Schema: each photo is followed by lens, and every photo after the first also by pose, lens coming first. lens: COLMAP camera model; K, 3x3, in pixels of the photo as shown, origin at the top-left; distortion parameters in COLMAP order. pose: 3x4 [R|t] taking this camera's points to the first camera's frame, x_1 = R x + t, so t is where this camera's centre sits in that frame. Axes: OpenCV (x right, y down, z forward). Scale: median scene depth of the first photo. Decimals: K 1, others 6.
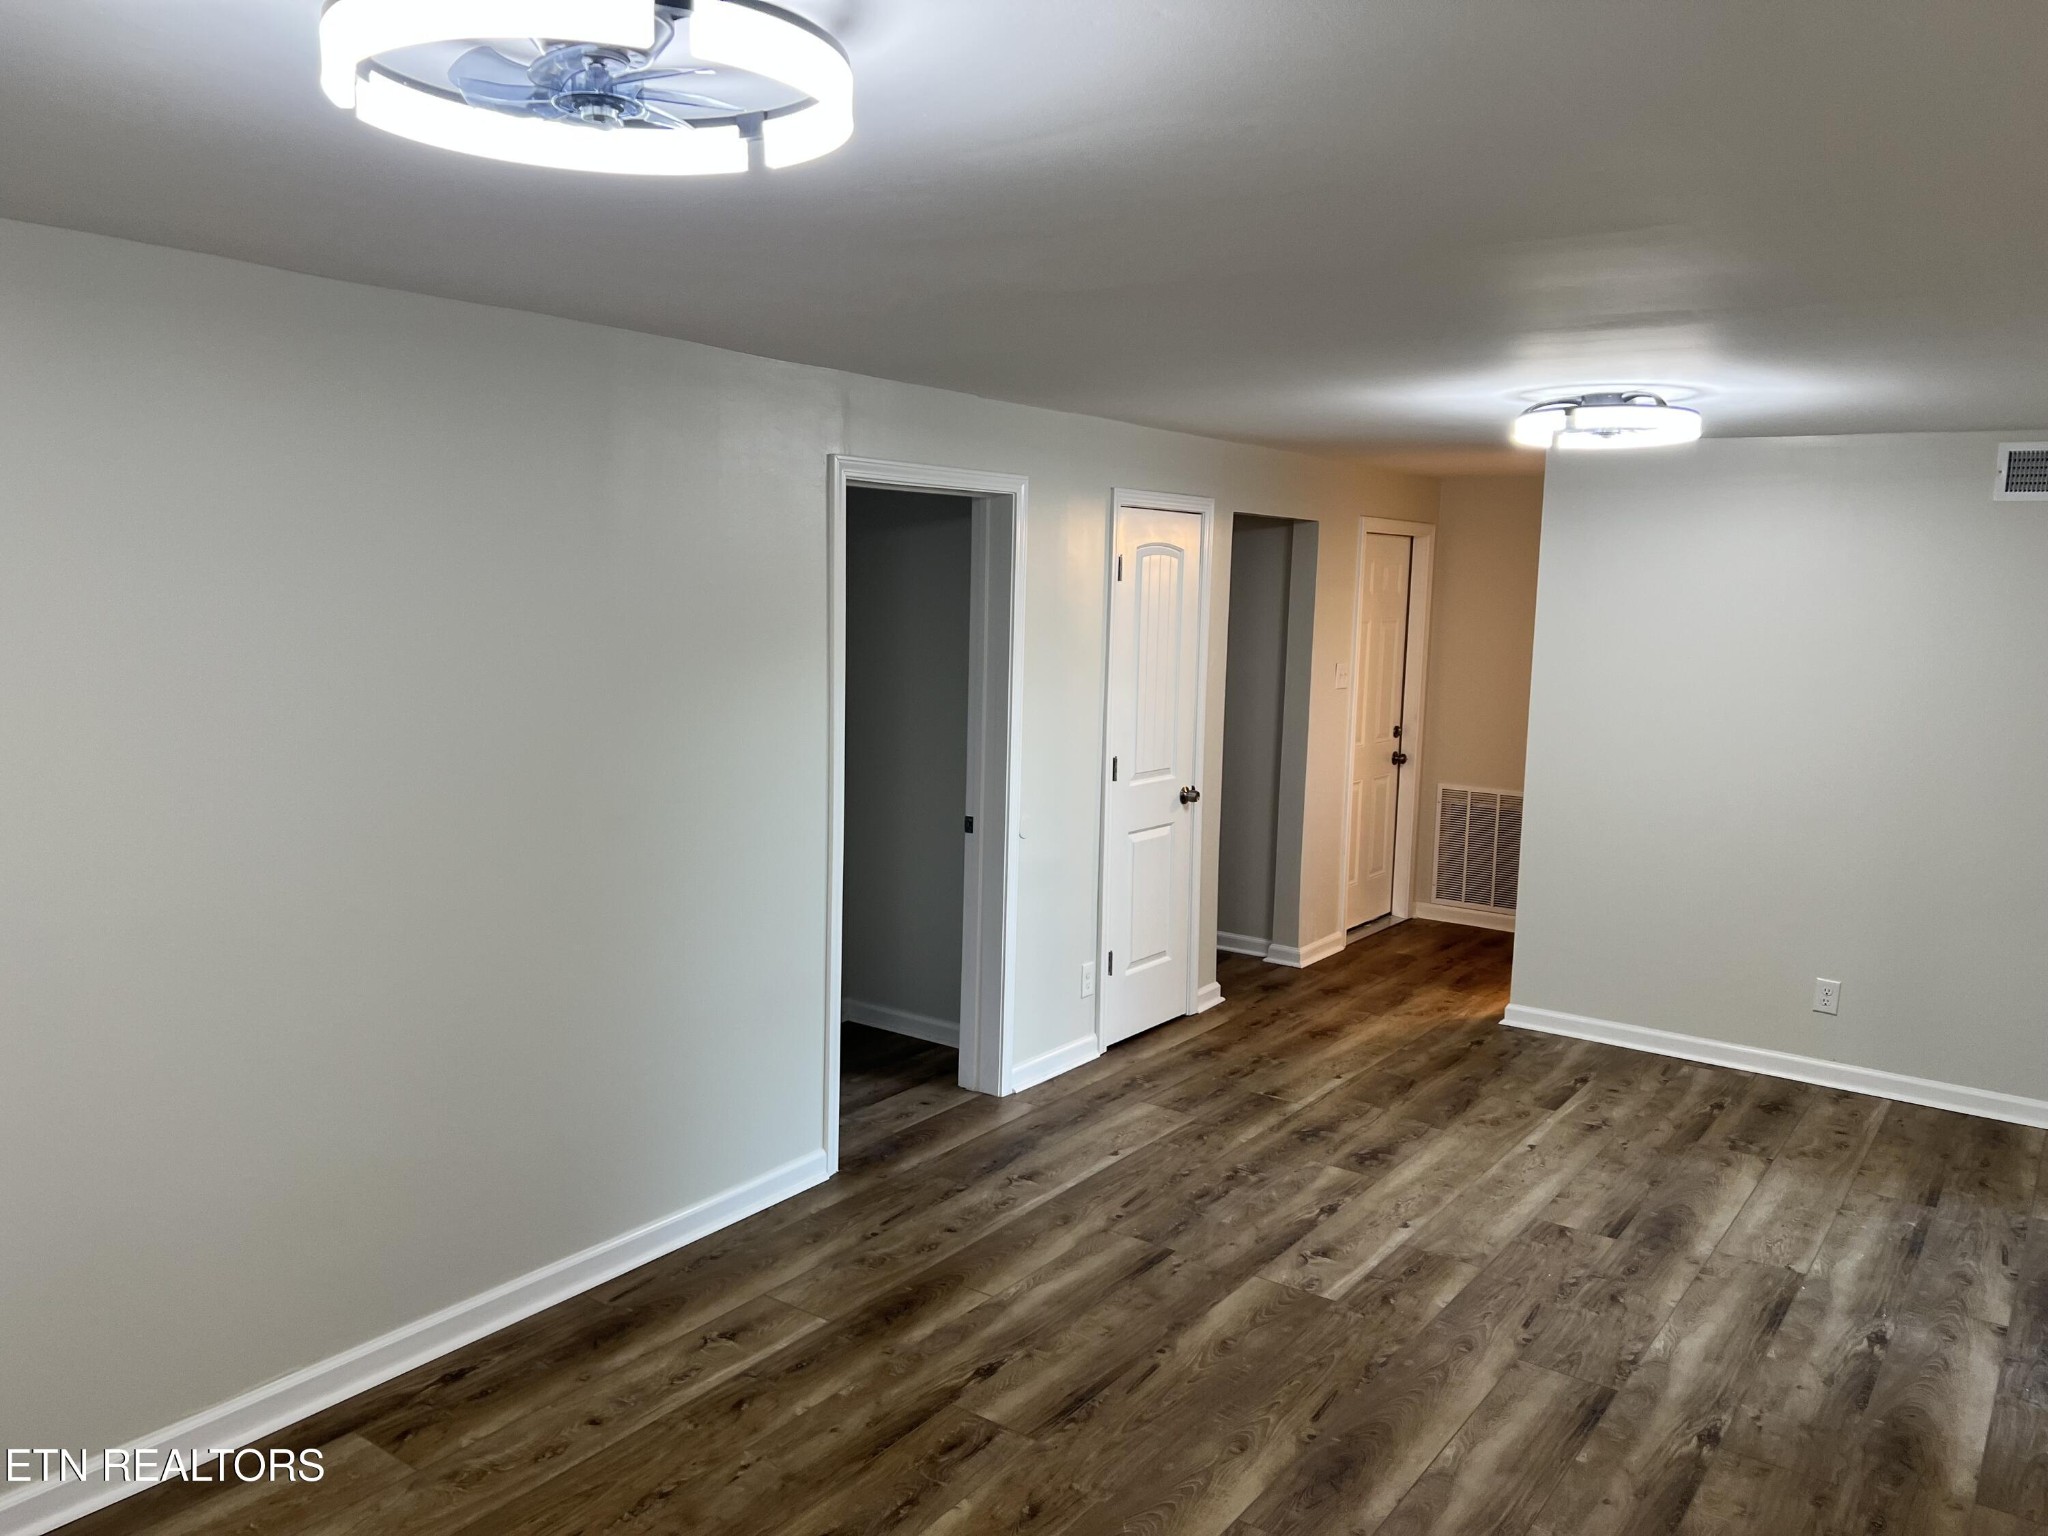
lens RADIAL K [[1547.0, 0, 1023.2], [0, 1547.0, 780.5], [0, 0, 1]] dist [0.067588, -0.077897]
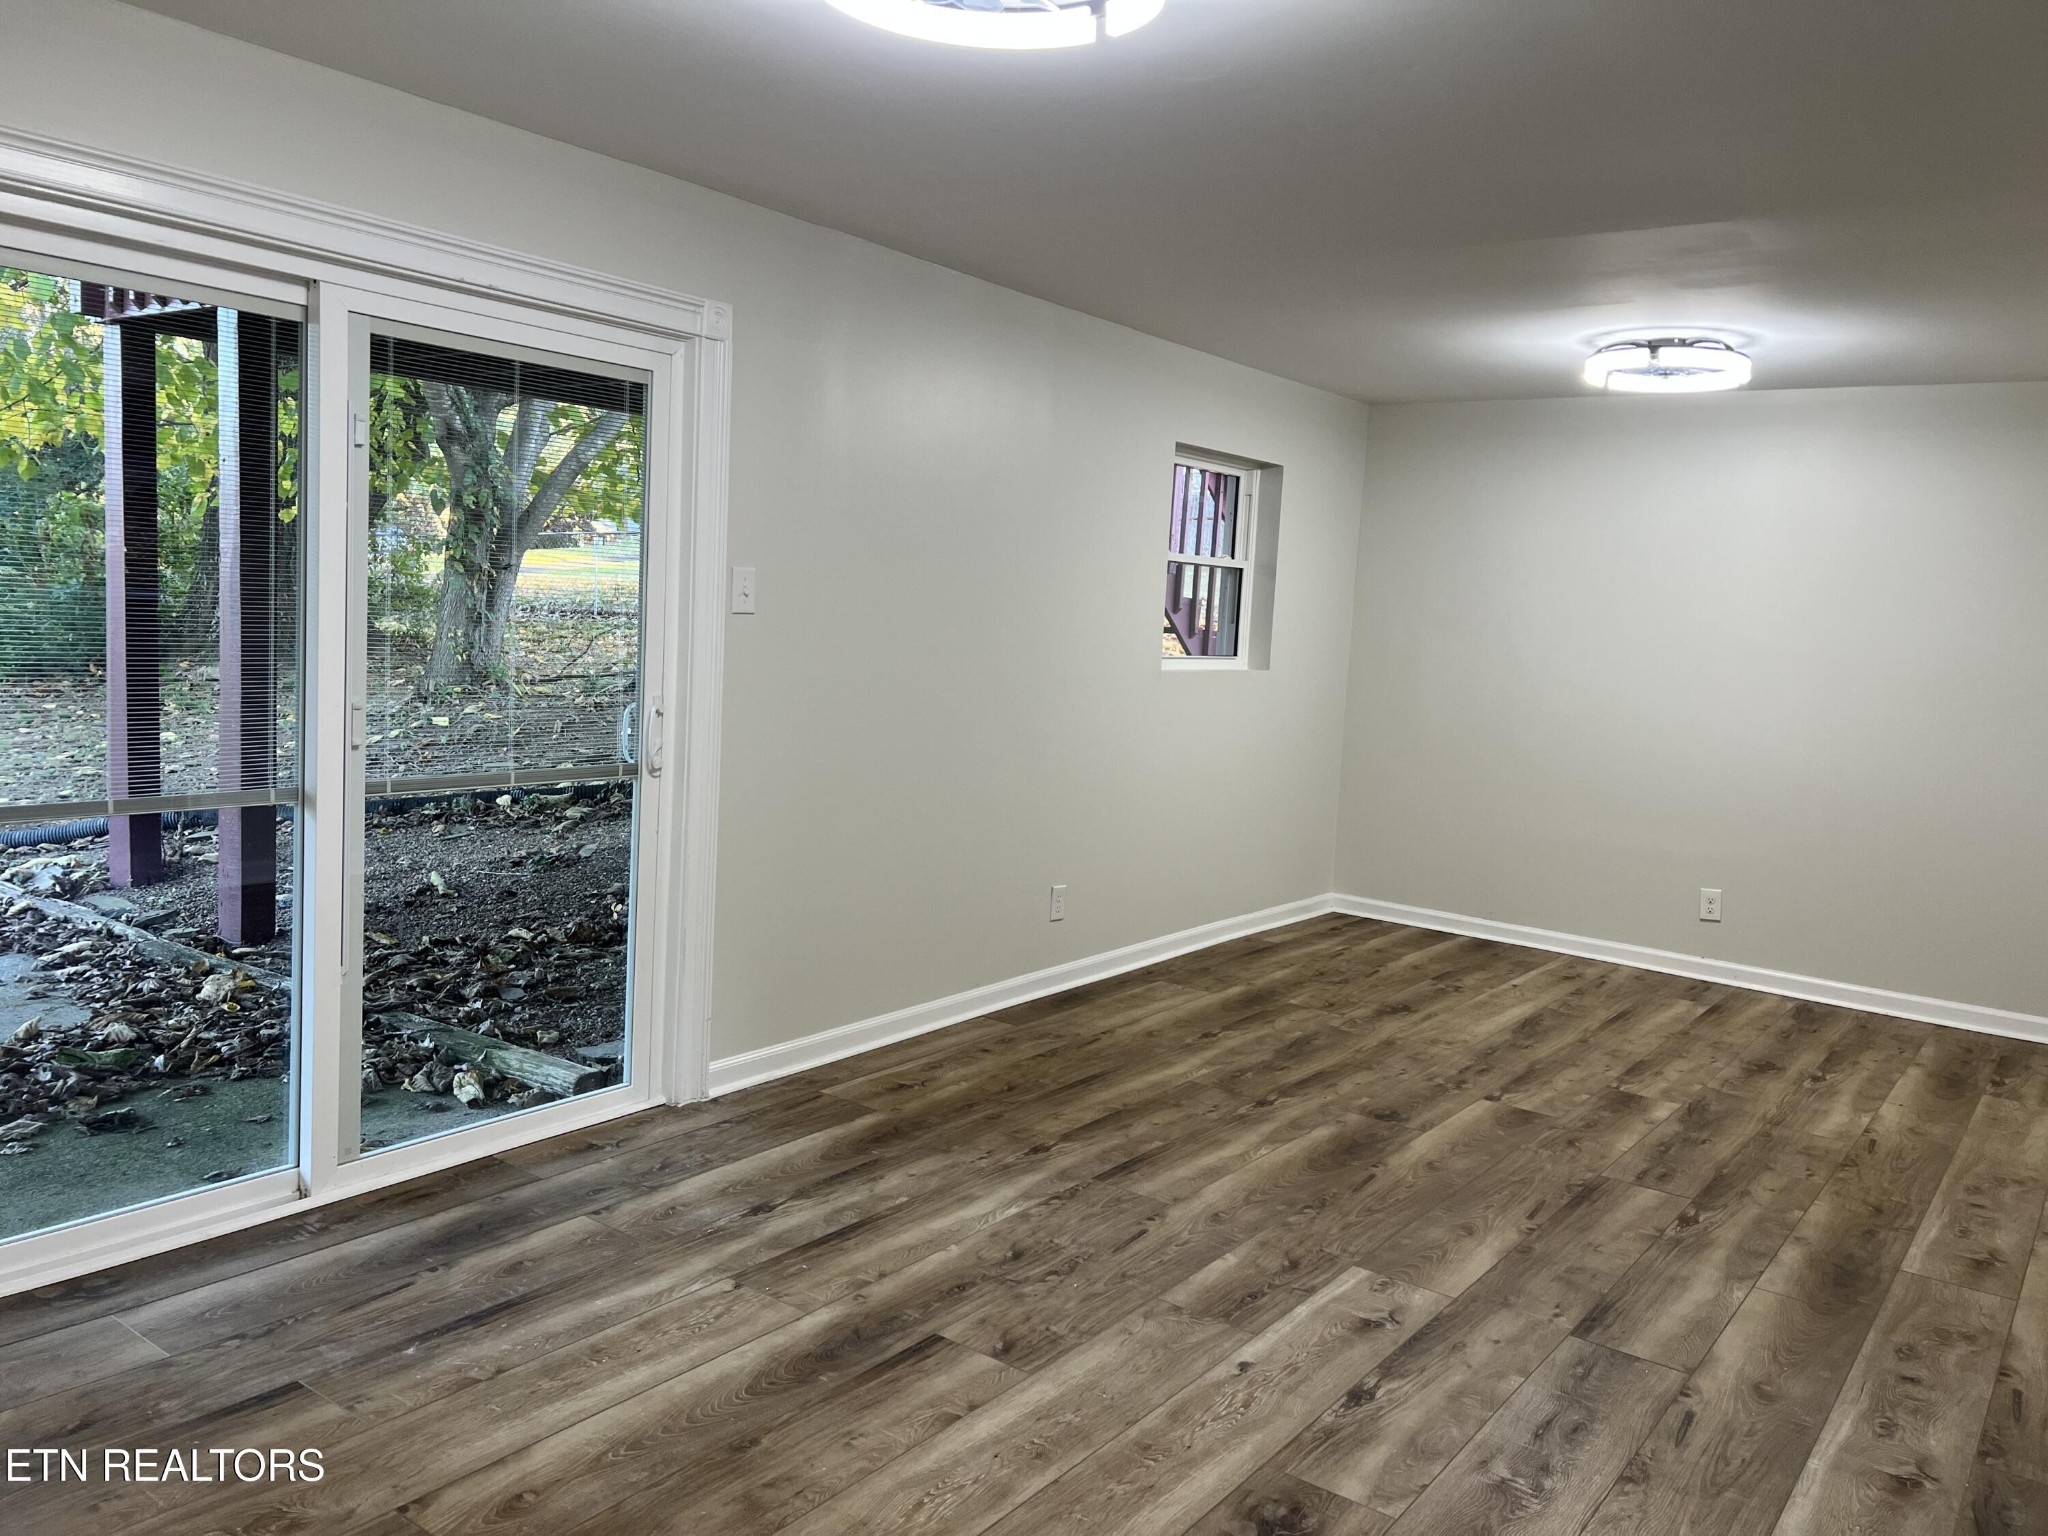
lens RADIAL K [[1547.0, 0, 1023.2], [0, 1547.0, 780.5], [0, 0, 1]] dist [0.067588, -0.077897]
pose [[-0.996264, -0.085622, 0.011257, 0.383313], [-0.080392, 0.967130, 0.241240, -0.111764], [-0.031543, 0.239434, -0.970400, 1.726376]]
